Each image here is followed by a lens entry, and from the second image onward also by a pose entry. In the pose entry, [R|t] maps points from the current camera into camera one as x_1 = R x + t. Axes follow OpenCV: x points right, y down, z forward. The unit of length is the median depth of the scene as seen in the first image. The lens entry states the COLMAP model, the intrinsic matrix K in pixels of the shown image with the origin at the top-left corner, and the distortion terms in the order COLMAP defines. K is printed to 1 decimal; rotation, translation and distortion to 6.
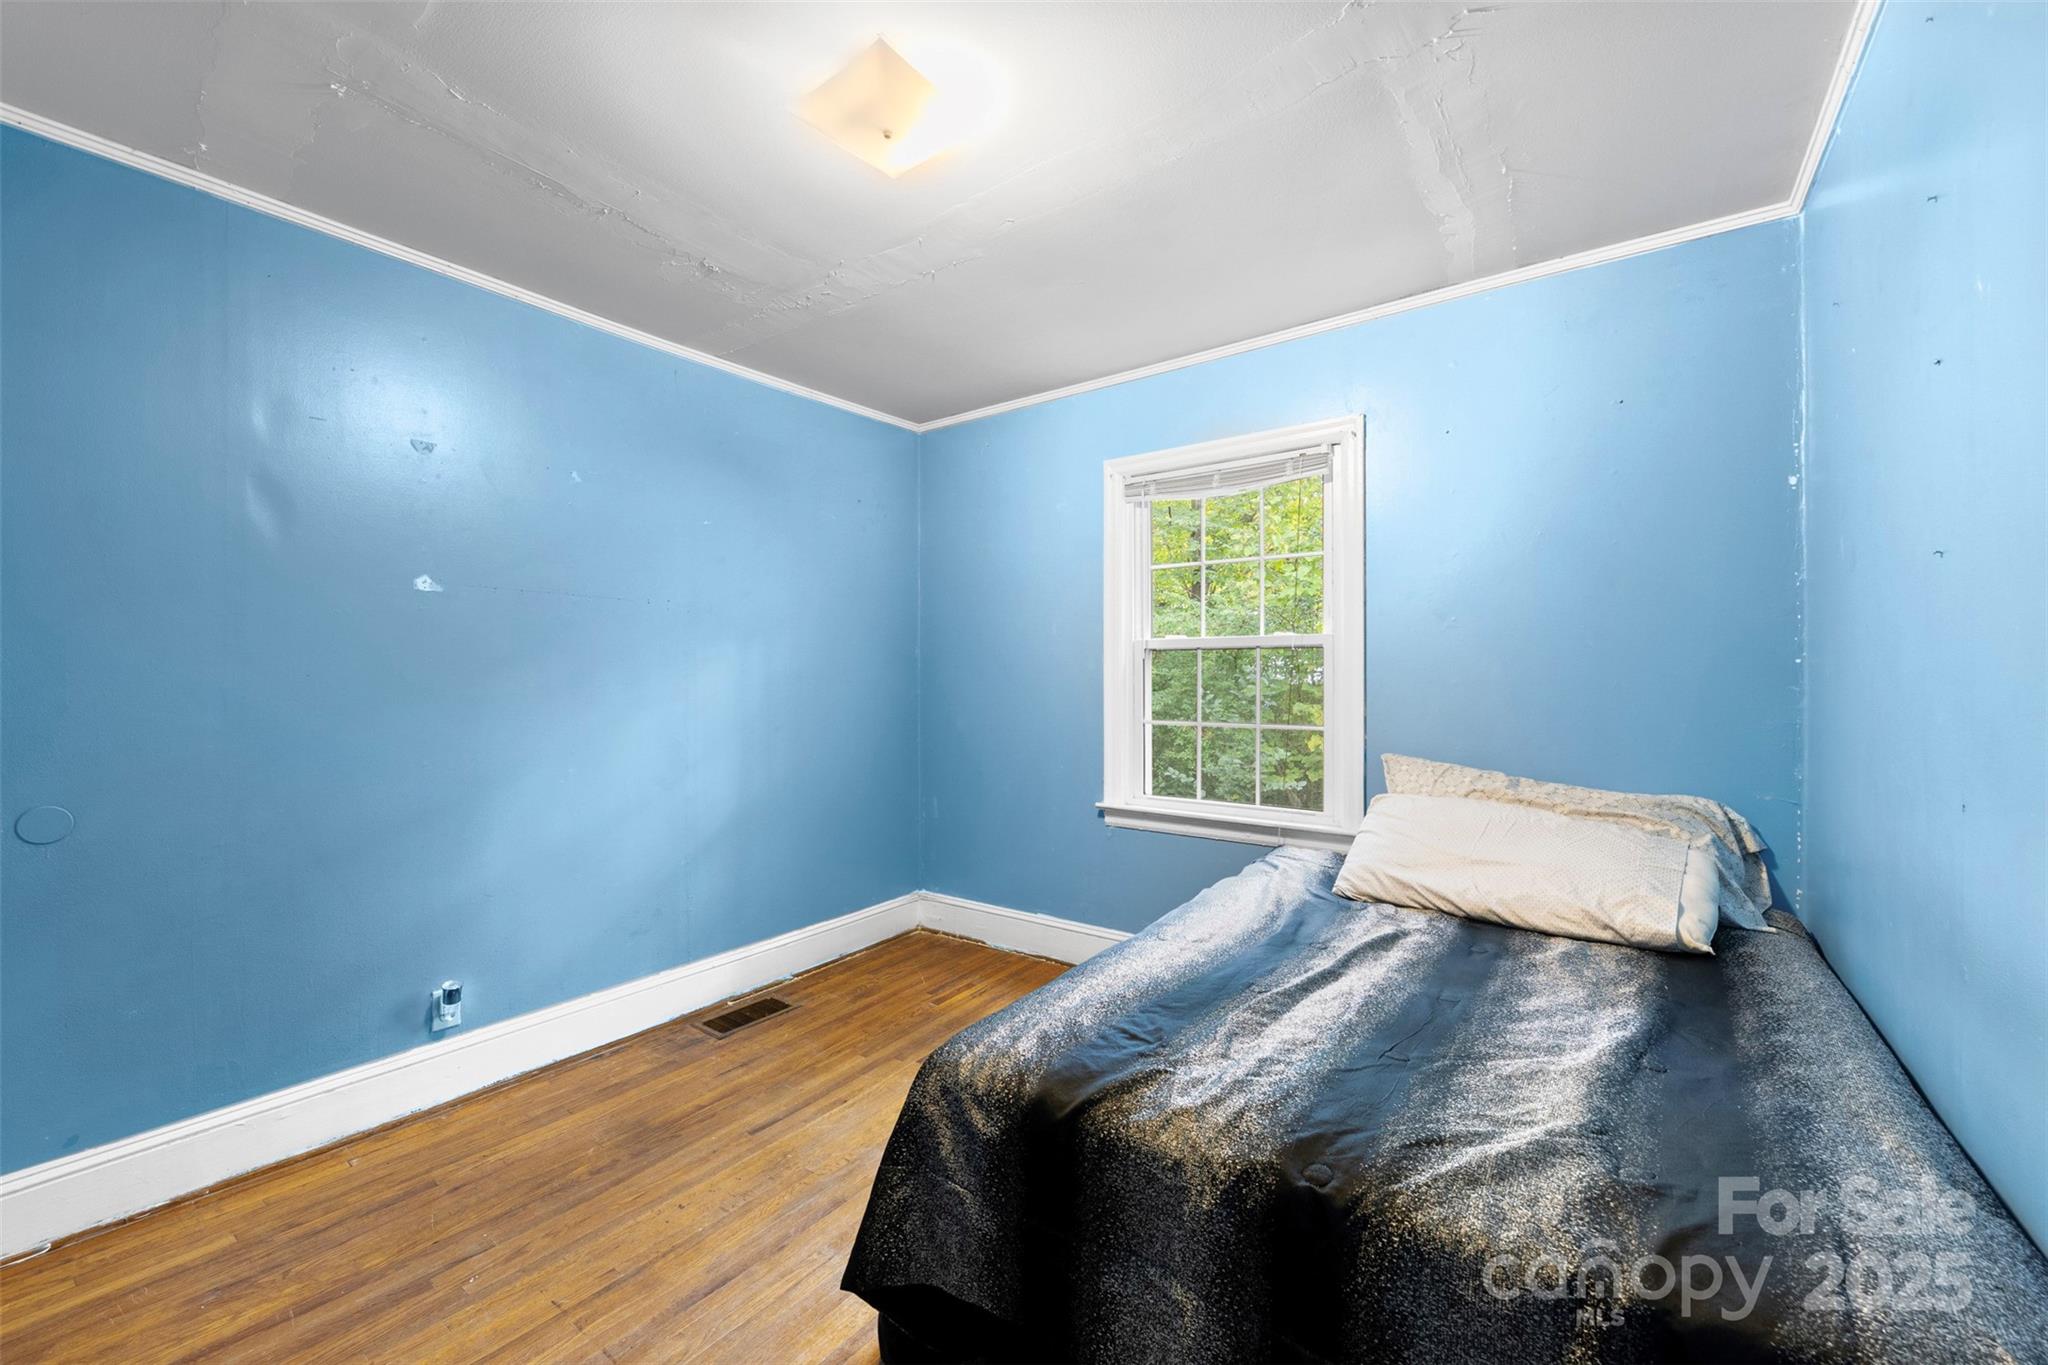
lens RADIAL K [[823.7, 0, 1033.5], [0, 823.7, 683.8], [0, 0, 1]] dist [0.010277, -0.002564]
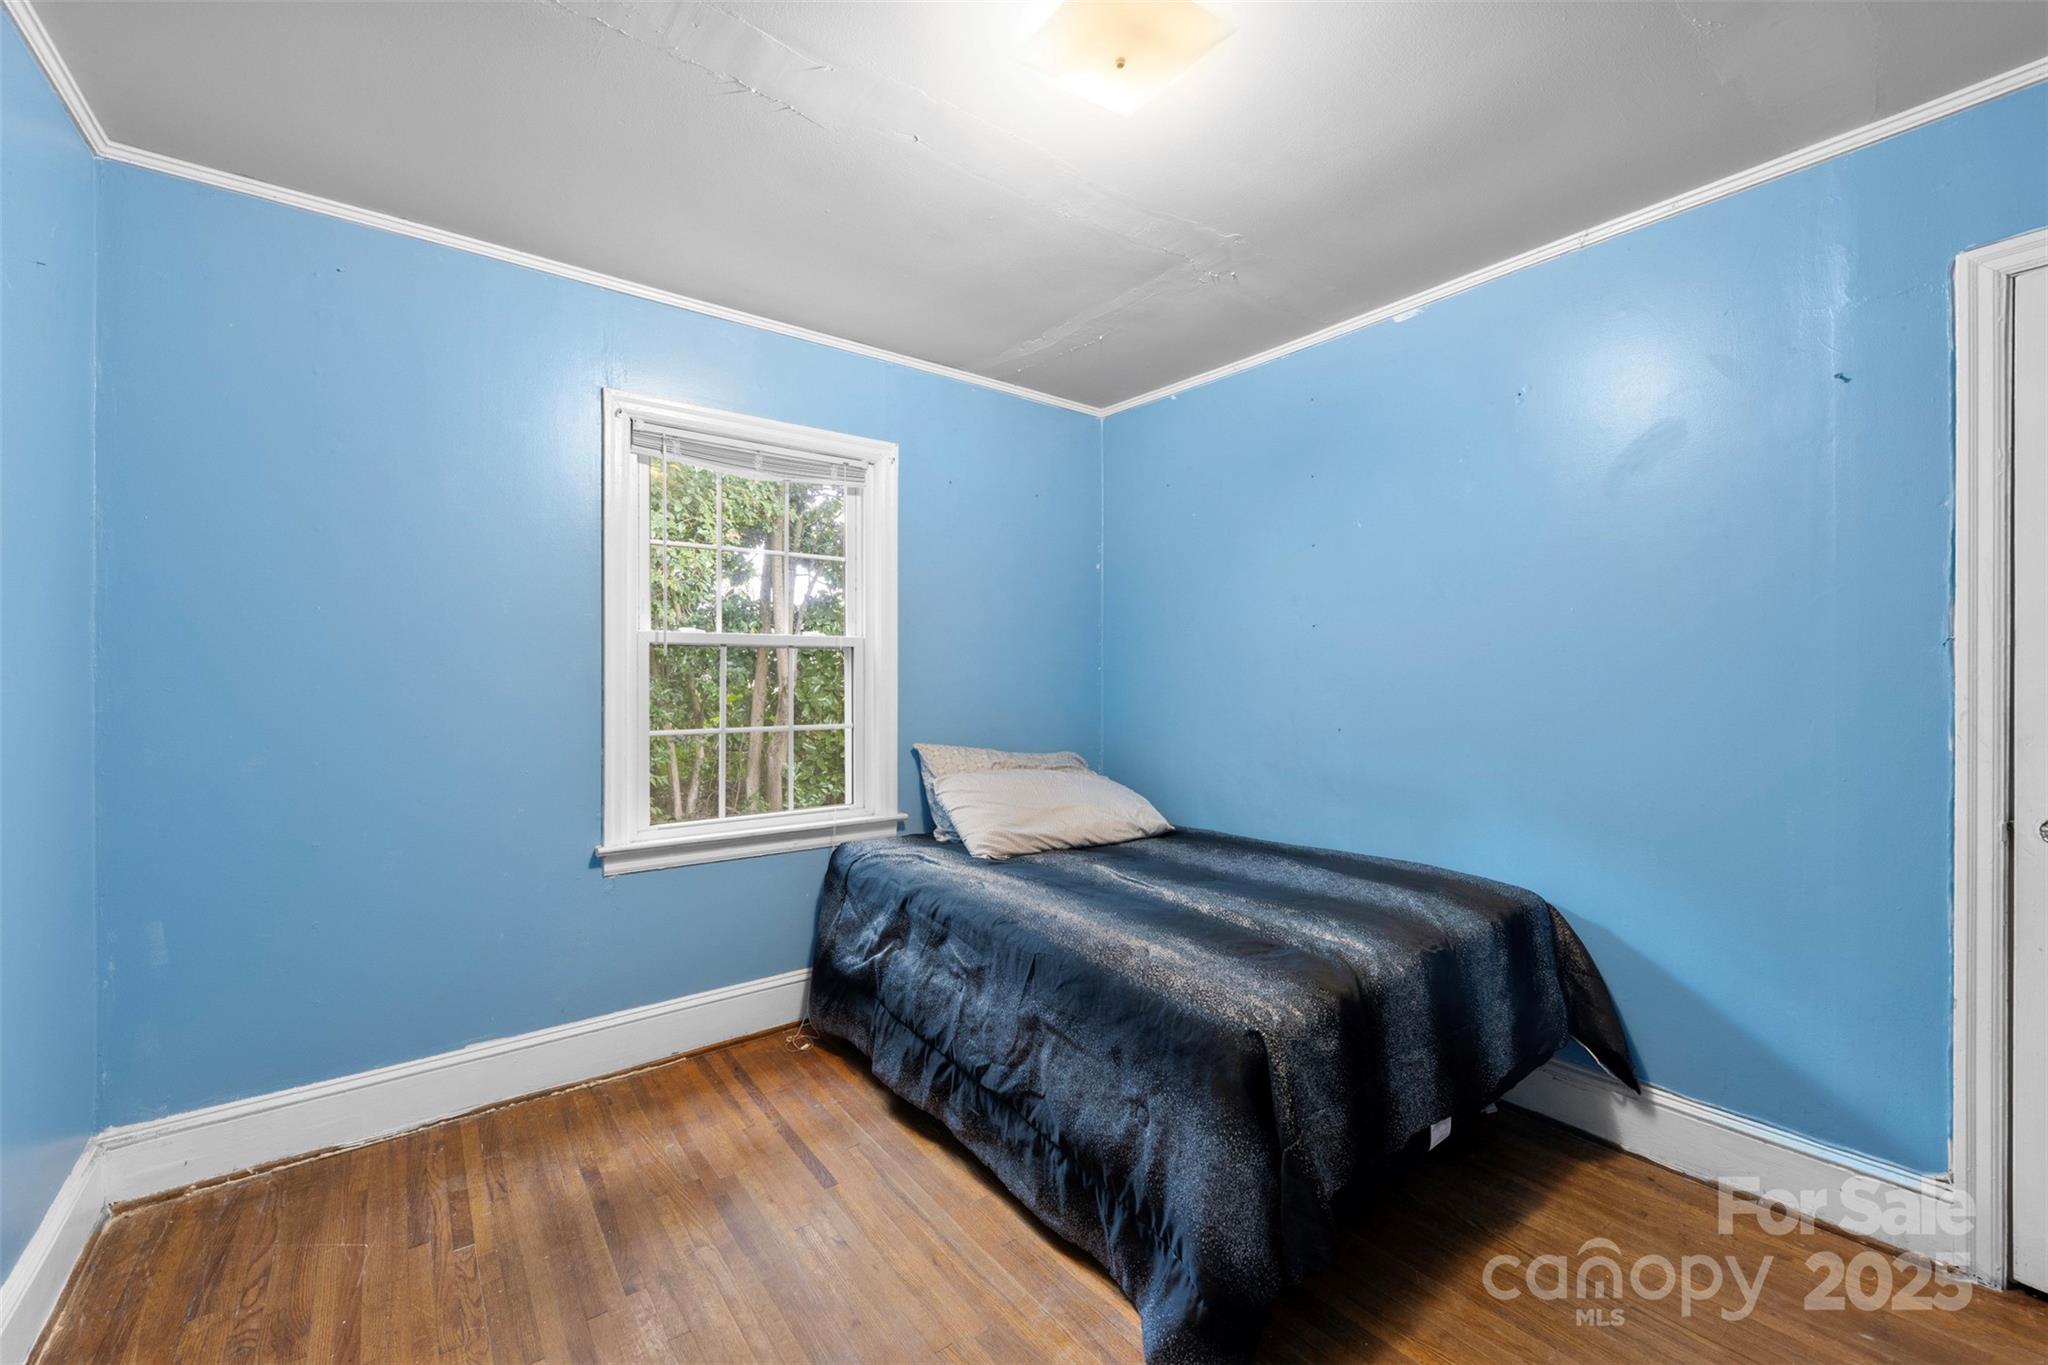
lens RADIAL K [[823.7, 0, 1037.2], [0, 823.7, 674.7], [0, 0, 1]] dist [0.010277, -0.002564]
pose [[0.274400, 0.004792, 0.961604, -0.541991], [0.009501, 0.999925, -0.007694, -0.001035], [-0.961569, 0.011248, 0.274334, 0.432753]]
